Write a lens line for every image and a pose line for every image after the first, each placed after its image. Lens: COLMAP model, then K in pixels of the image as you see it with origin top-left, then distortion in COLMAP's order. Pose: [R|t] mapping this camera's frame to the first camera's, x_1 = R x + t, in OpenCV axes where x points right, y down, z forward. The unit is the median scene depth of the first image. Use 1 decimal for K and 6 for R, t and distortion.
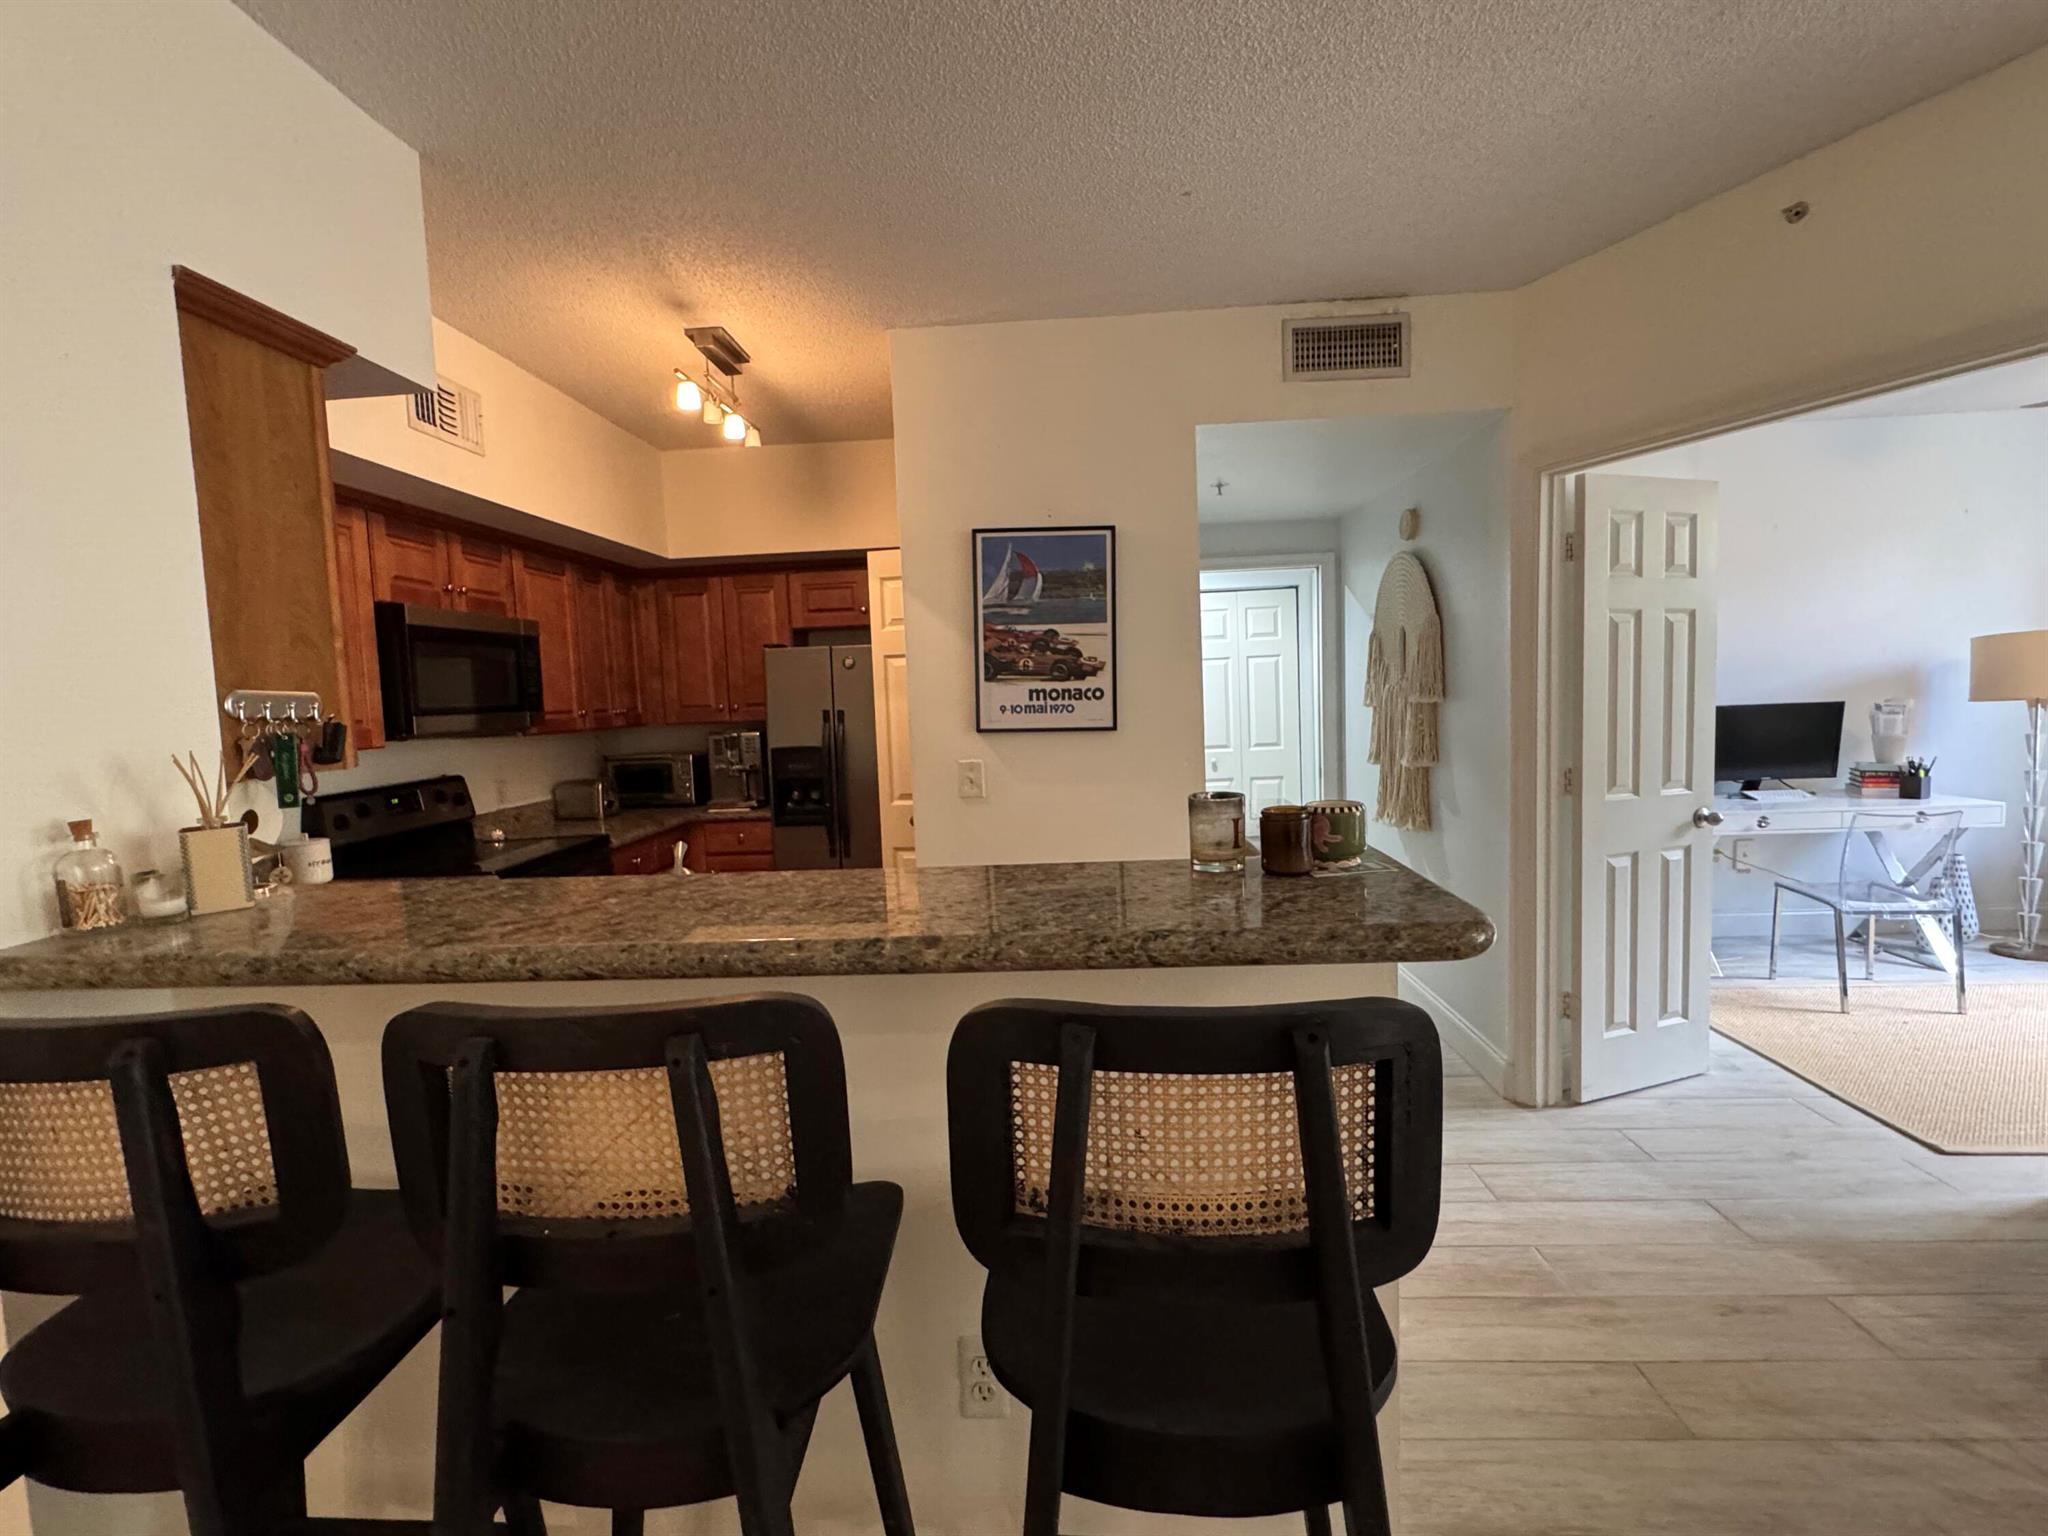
lens RADIAL K [[953.5, 0, 1022.0], [0, 953.5, 768.6], [0, 0, 1]] dist [0.001183, -0.000034]
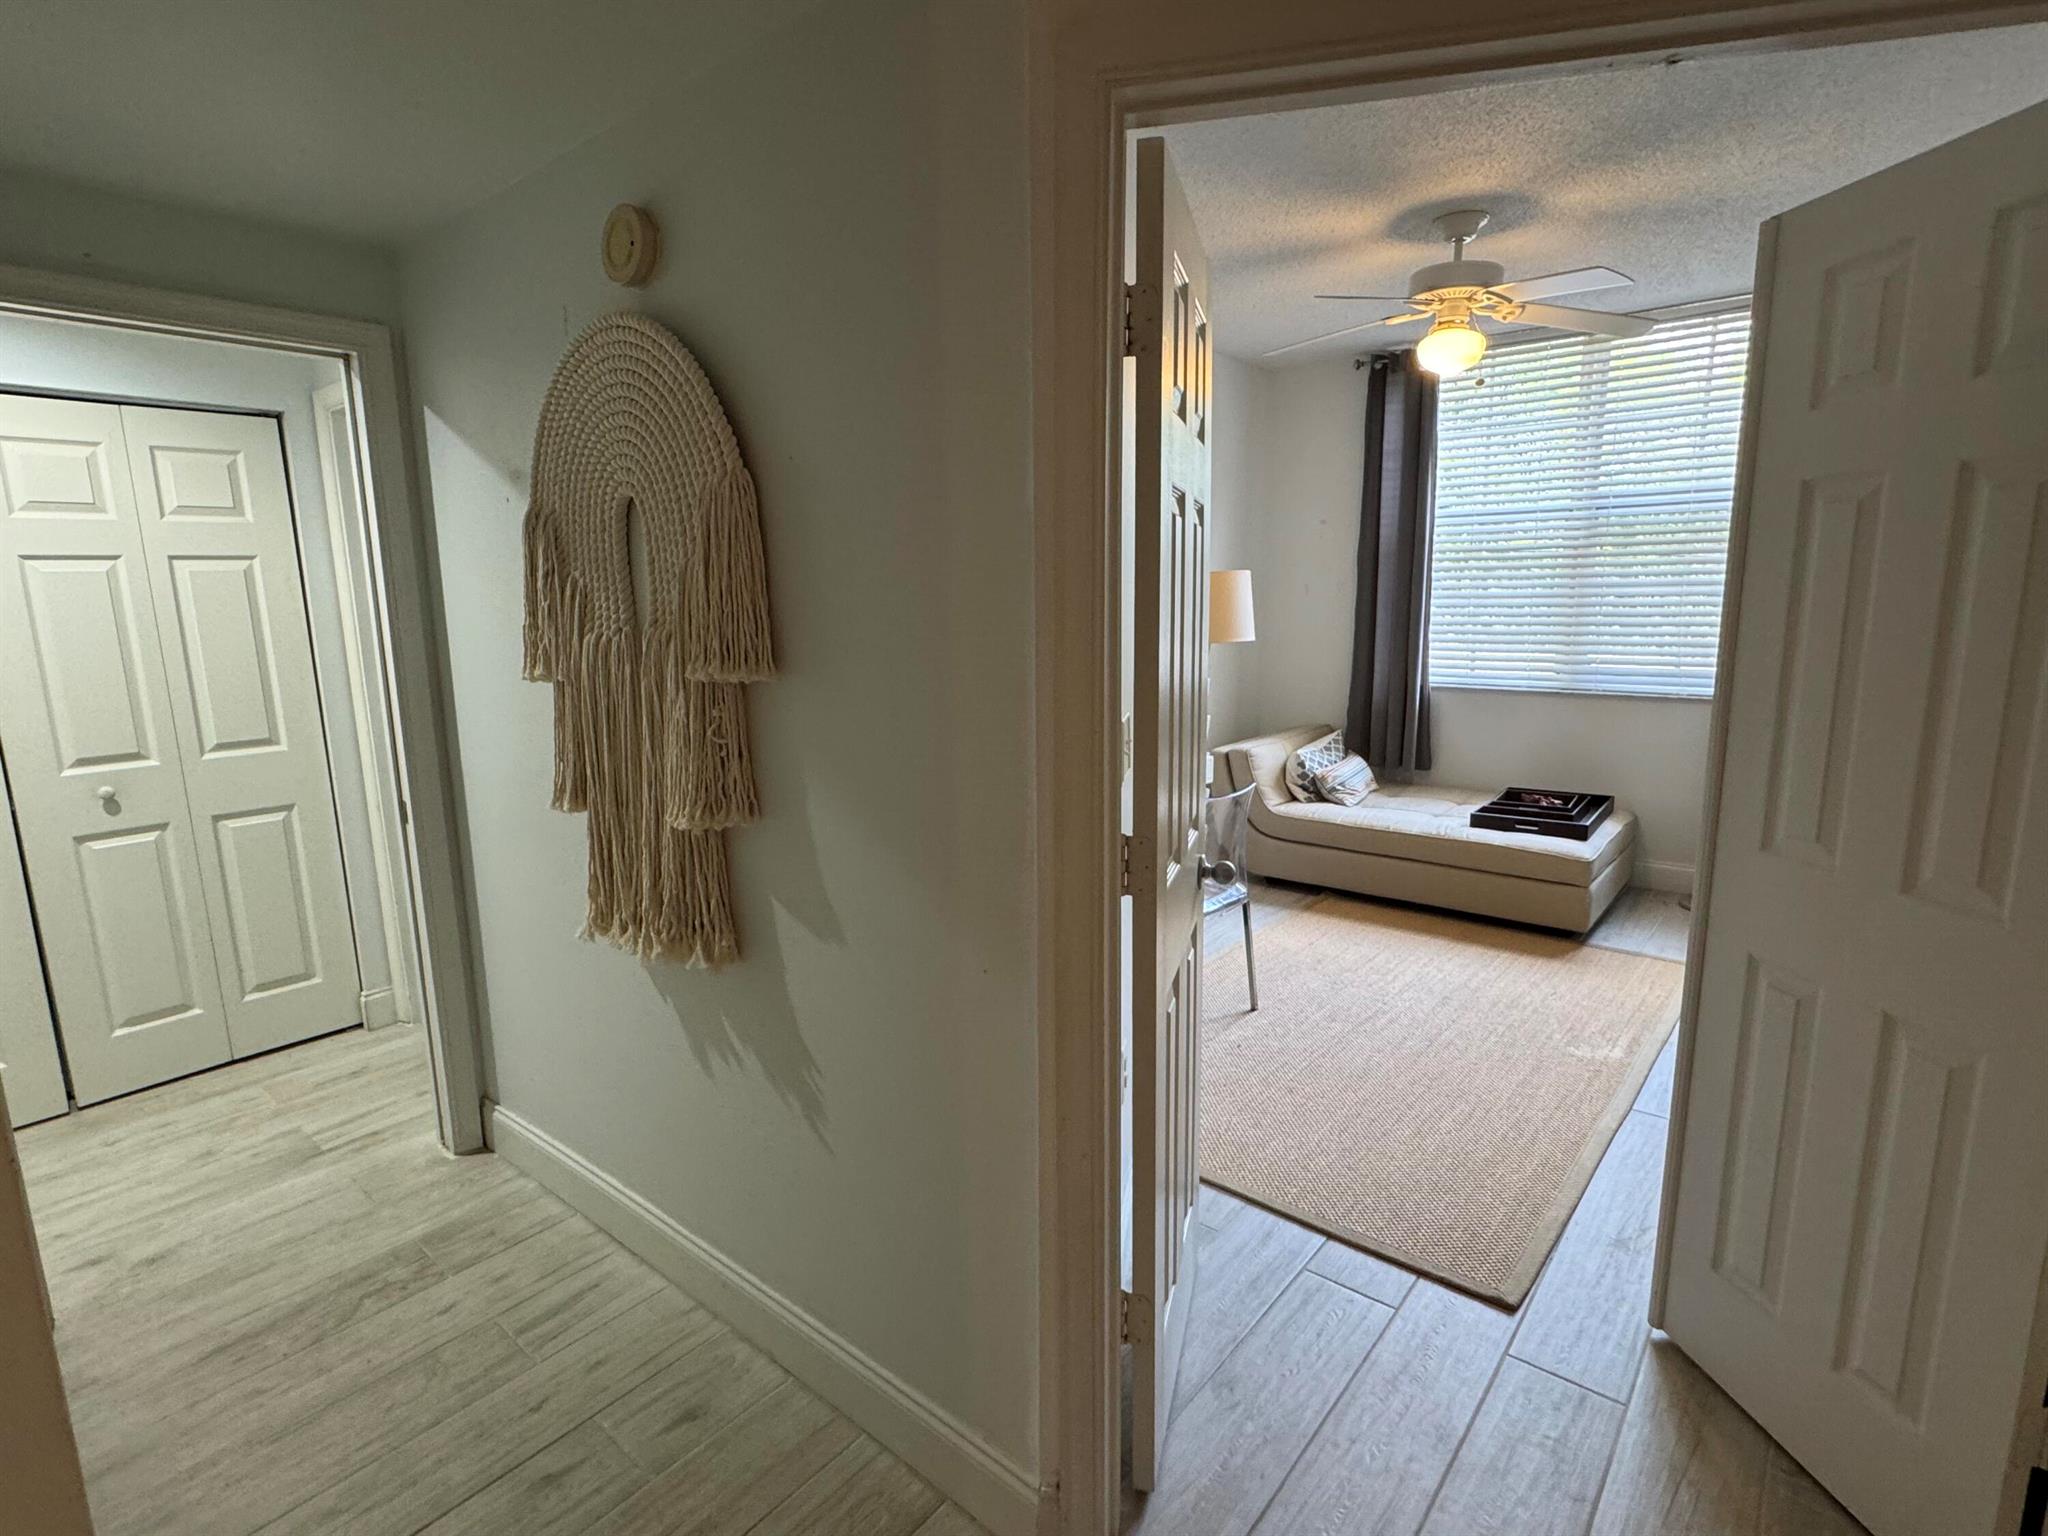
lens RADIAL K [[1018.8, 0, 1019.5], [0, 1018.8, 775.7], [0, 0, 1]] dist [-0.001684, -0.000298]
pose [[0.601894, -0.113655, 0.790447, 0.128172], [0.053669, 0.993340, 0.101961, -0.062226], [-0.796770, -0.018947, 0.603985, 0.577205]]
